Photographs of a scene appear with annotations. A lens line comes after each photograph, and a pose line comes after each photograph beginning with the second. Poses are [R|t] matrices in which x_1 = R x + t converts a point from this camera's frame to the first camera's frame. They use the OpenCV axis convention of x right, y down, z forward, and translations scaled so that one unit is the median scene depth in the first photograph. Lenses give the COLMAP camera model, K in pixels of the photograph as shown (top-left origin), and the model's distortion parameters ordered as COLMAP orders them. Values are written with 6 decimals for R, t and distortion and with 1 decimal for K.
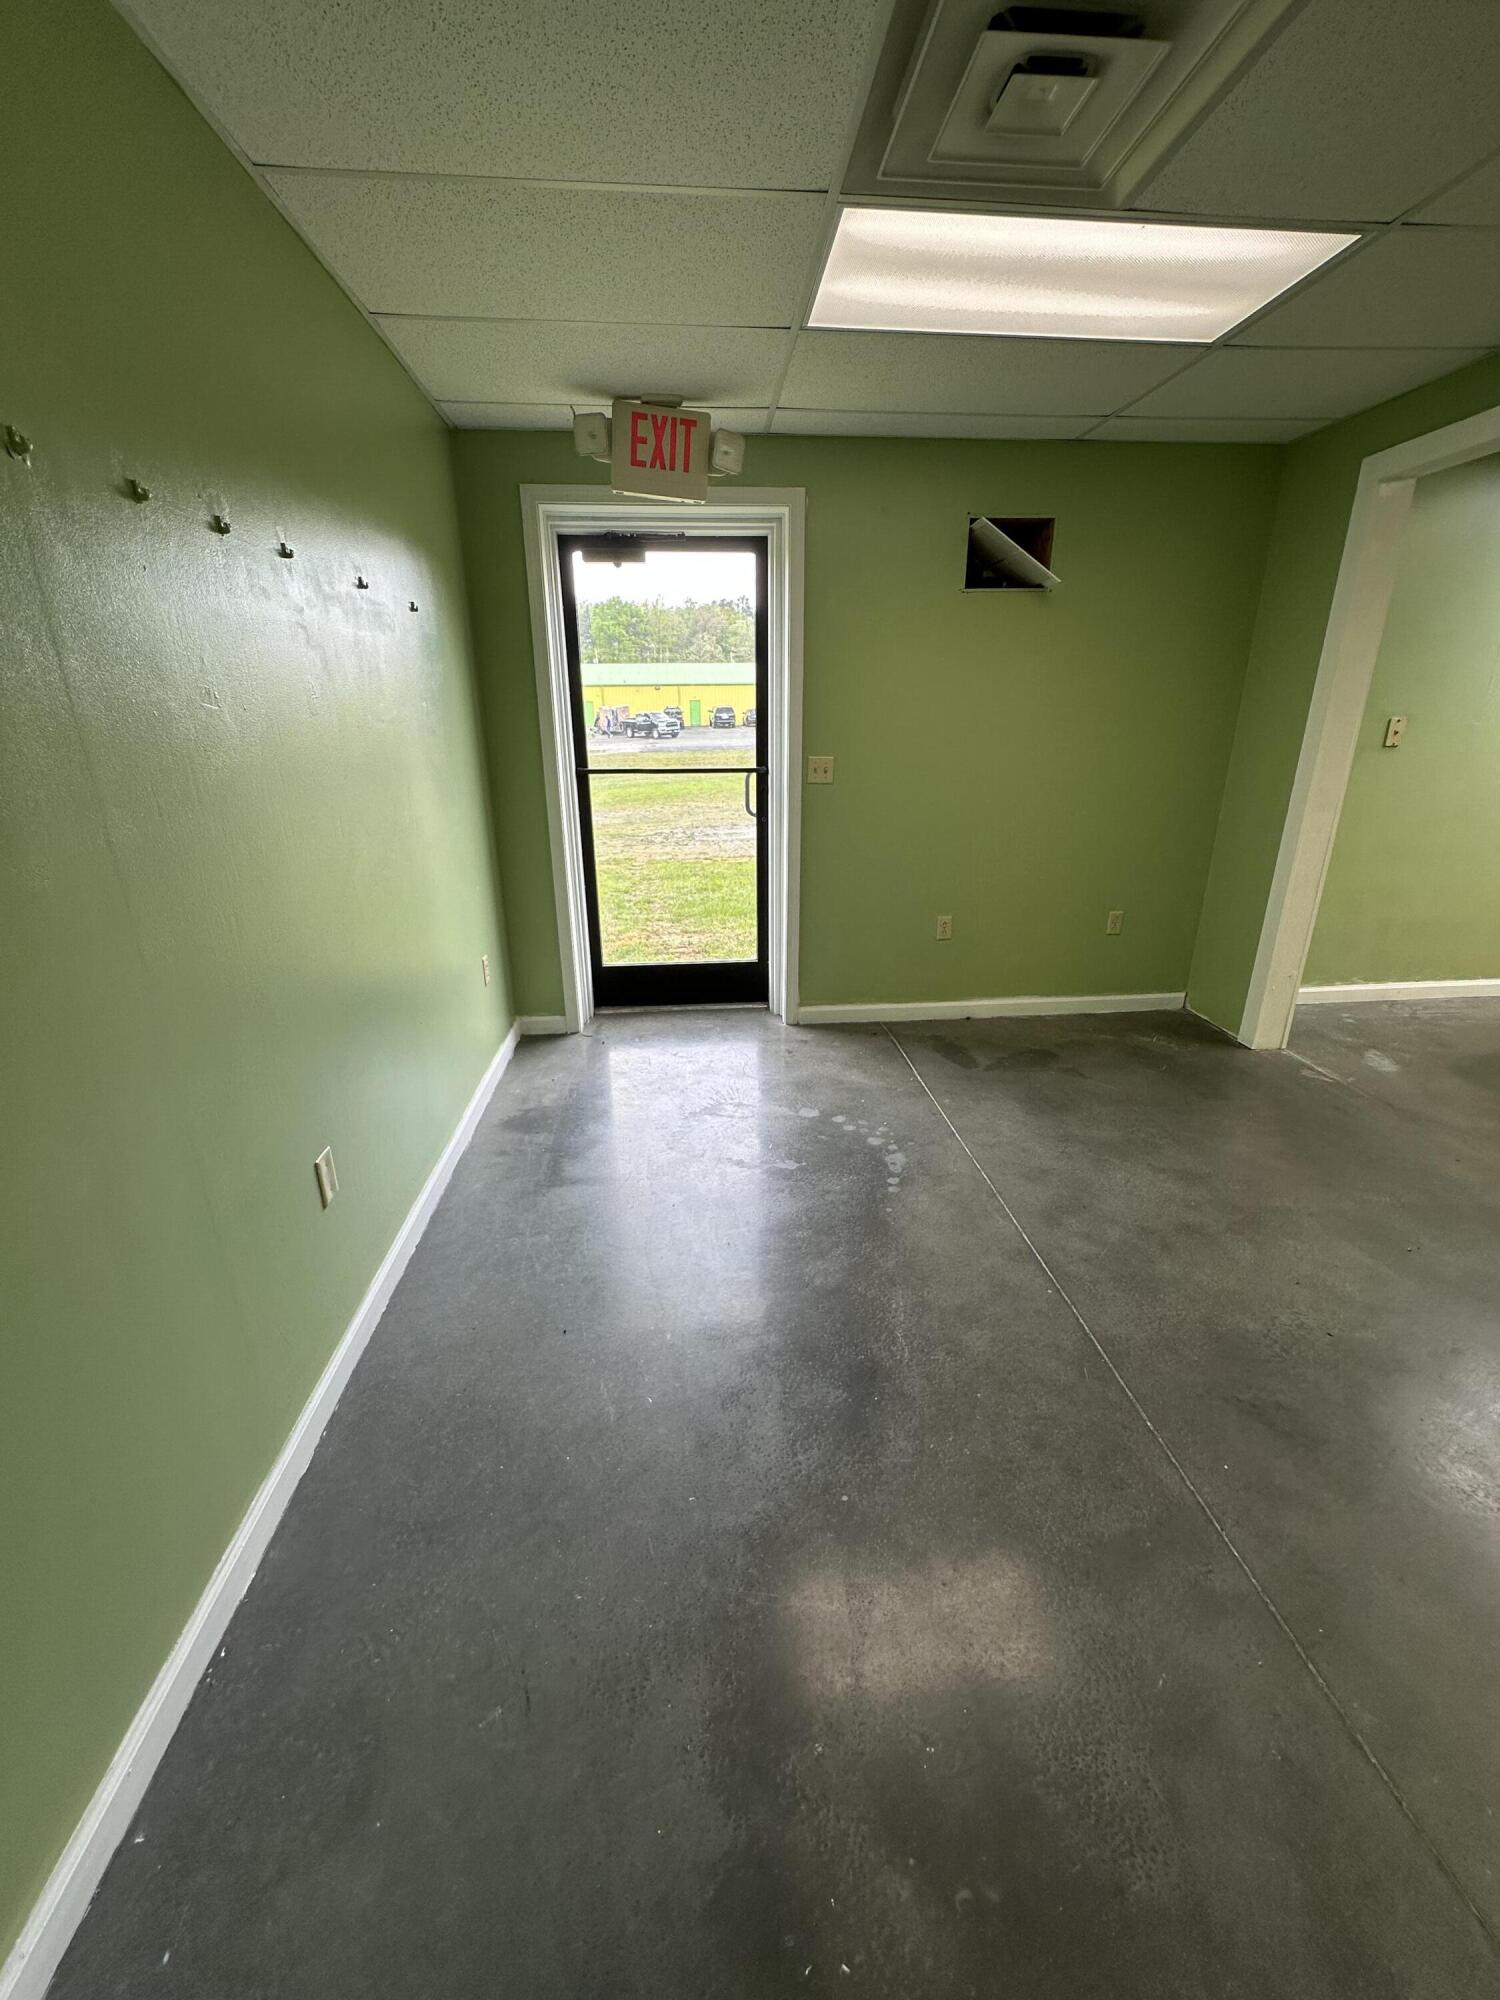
lens RADIAL K [[802.0, 0, 752.4], [0, 802.0, 996.8], [0, 0, 1]] dist [-0.000227, 0.000027]
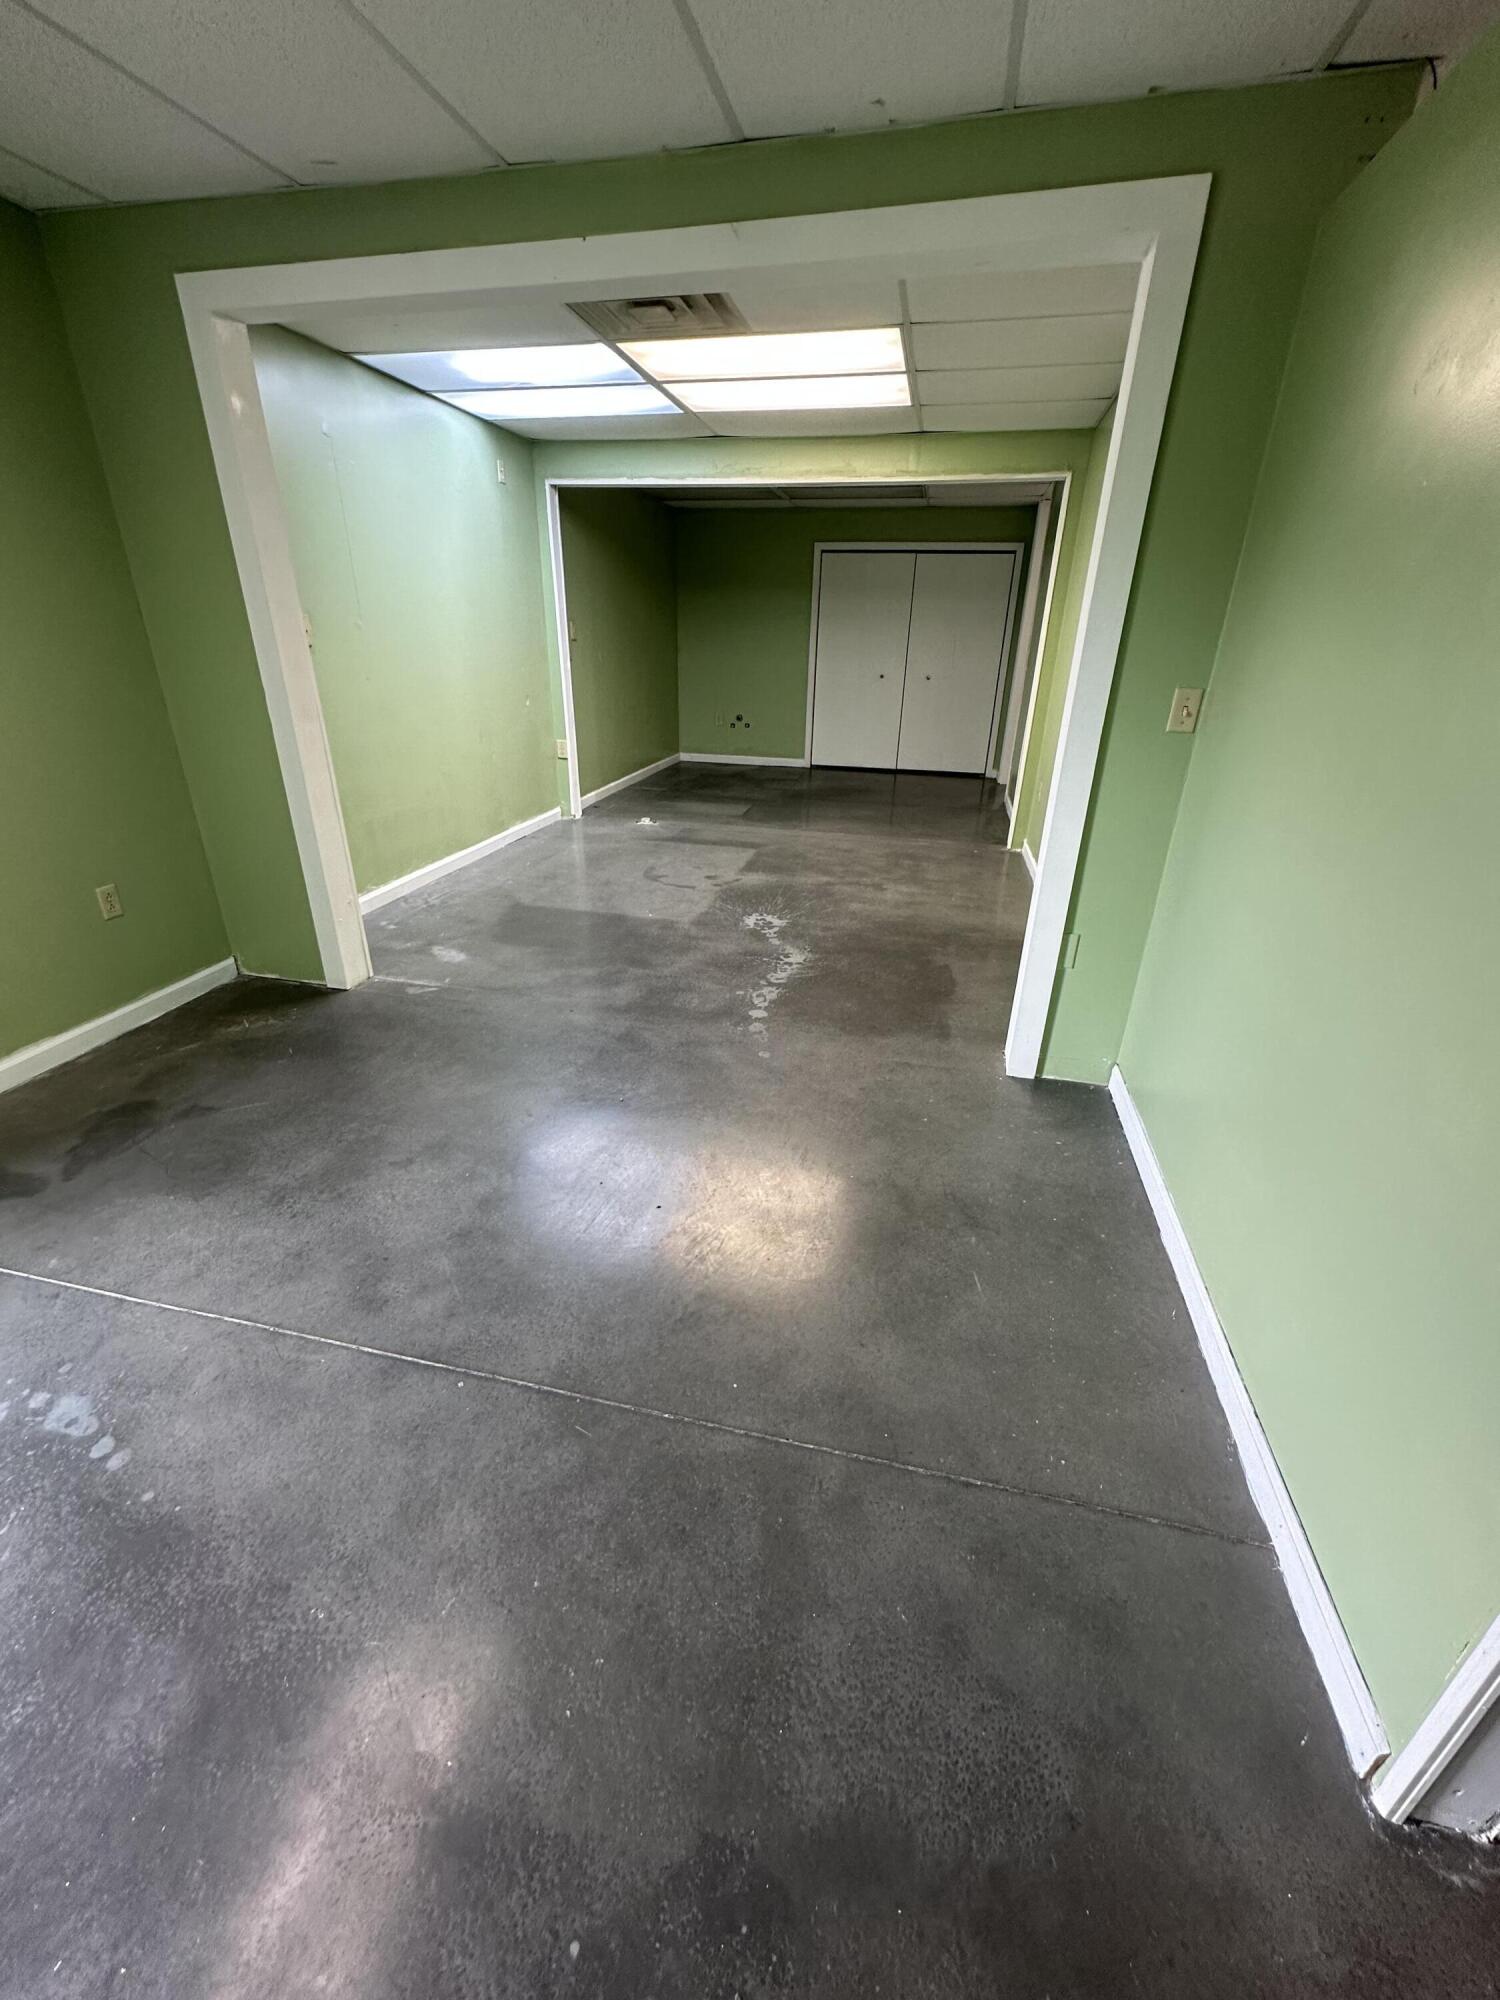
lens RADIAL K [[802.0, 0, 752.4], [0, 802.0, 996.8], [0, 0, 1]] dist [-0.000227, 0.000027]
pose [[0.303503, -0.386990, 0.870704, -0.040379], [0.296543, 0.906788, 0.299661, -0.069092], [-0.905510, 0.167253, 0.389972, 0.241133]]
